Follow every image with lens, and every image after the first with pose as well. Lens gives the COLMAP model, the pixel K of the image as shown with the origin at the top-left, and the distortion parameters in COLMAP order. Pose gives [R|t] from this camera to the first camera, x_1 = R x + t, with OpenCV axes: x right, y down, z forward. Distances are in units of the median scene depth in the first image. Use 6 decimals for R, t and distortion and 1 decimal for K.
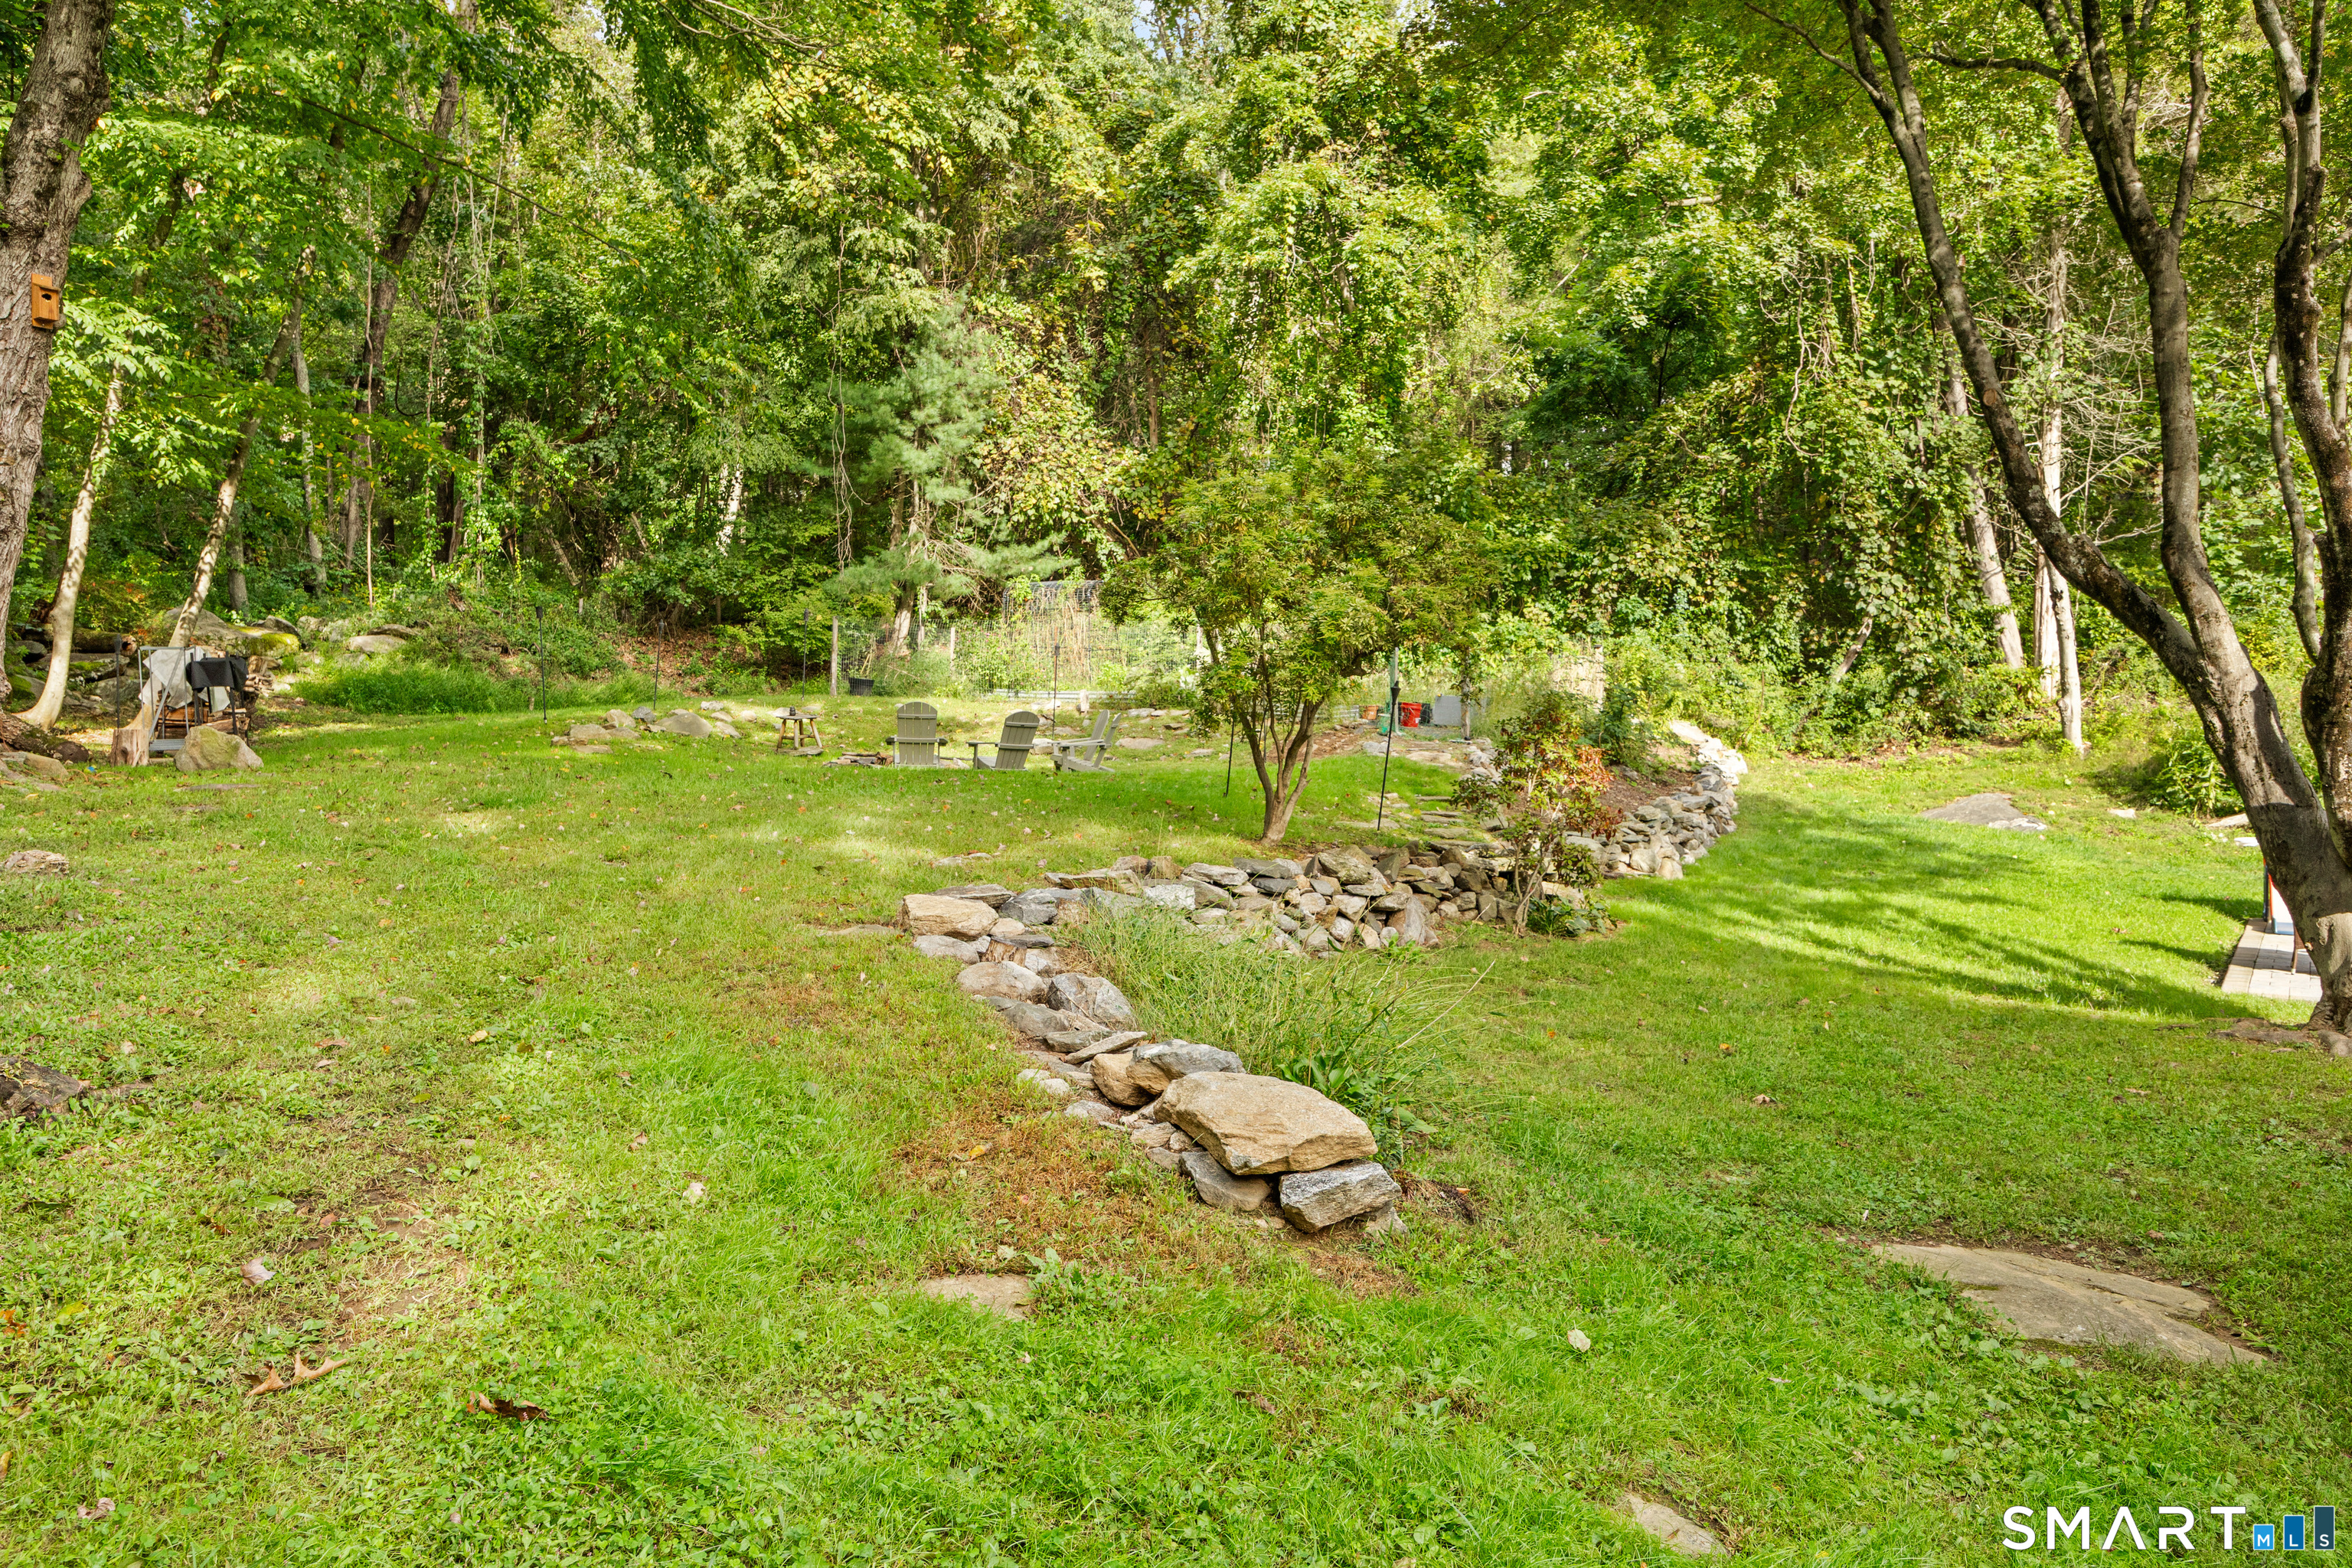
lens RADIAL K [[1549.7, 0, 1157.7], [0, 1549.7, 778.2], [0, 0, 1]] dist [-0.006749, -0.001889]
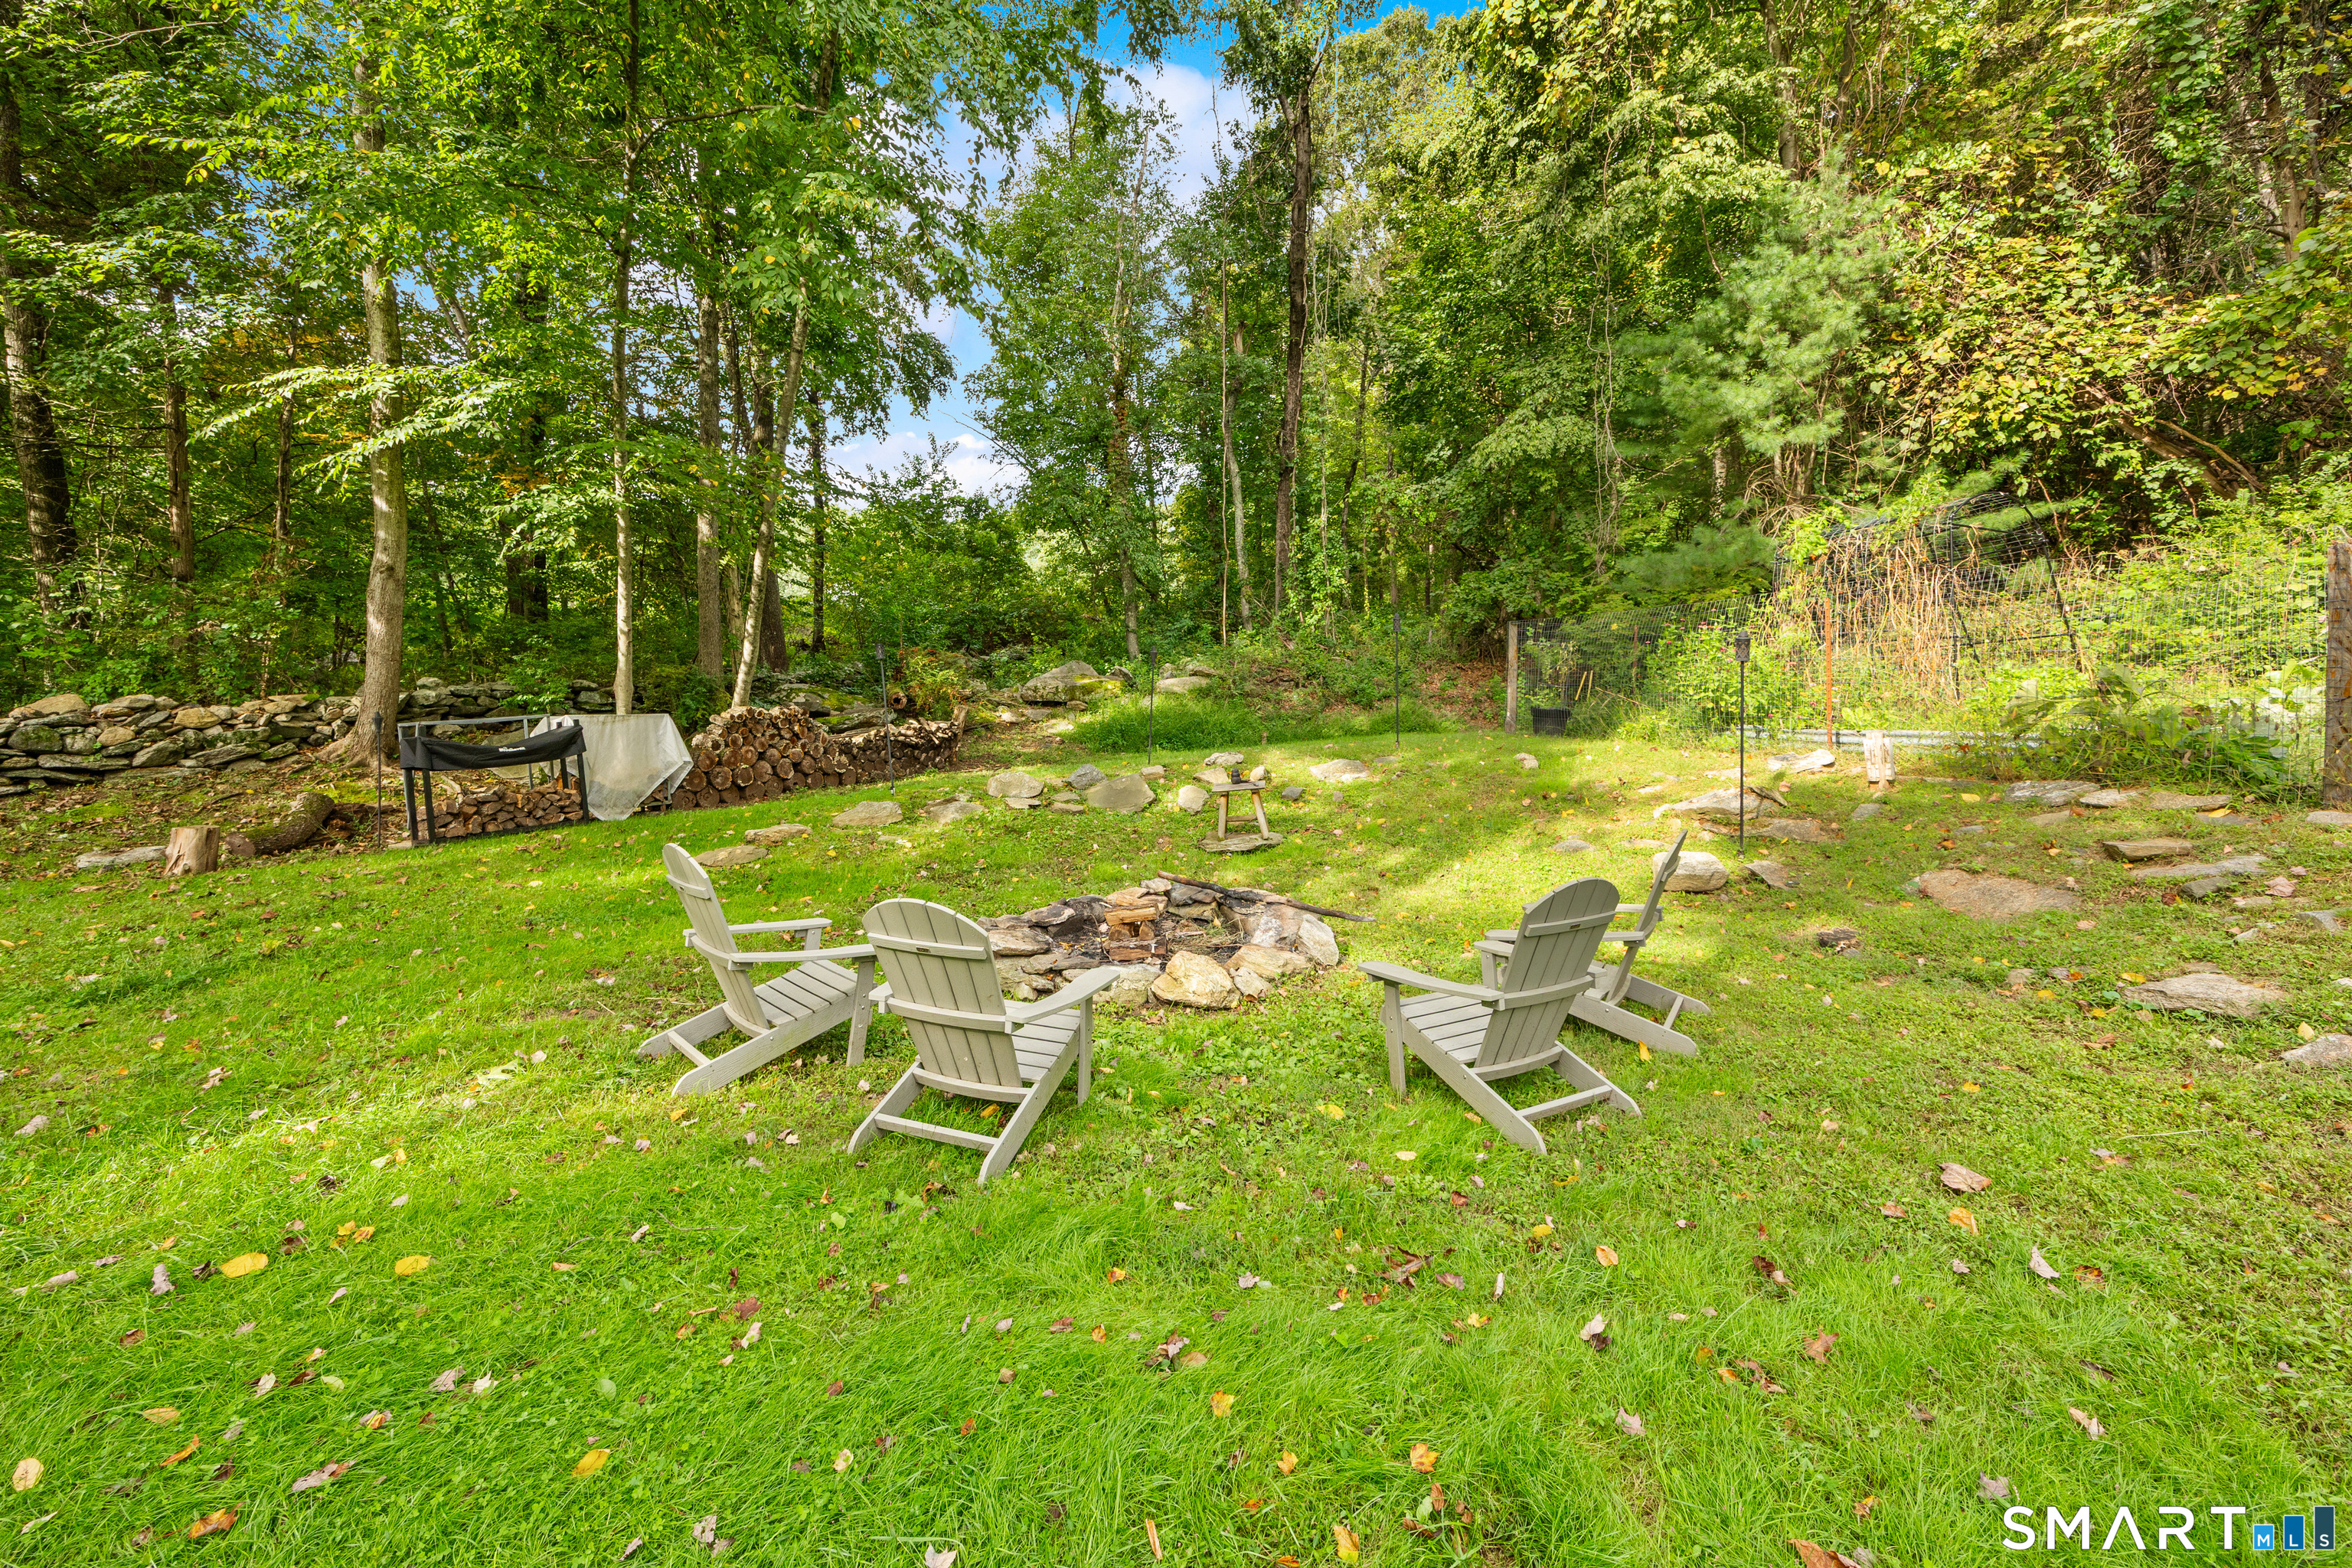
lens RADIAL K [[922.8, 0, 1165.6], [0, 922.8, 713.4], [0, 0, 1]] dist [-0.000025, 0.000248]
pose [[0.578273, -0.015253, -0.815701, 0.046979], [-0.013255, 0.999518, -0.028086, -0.048004], [0.815736, 0.027054, 0.577792, 0.616630]]
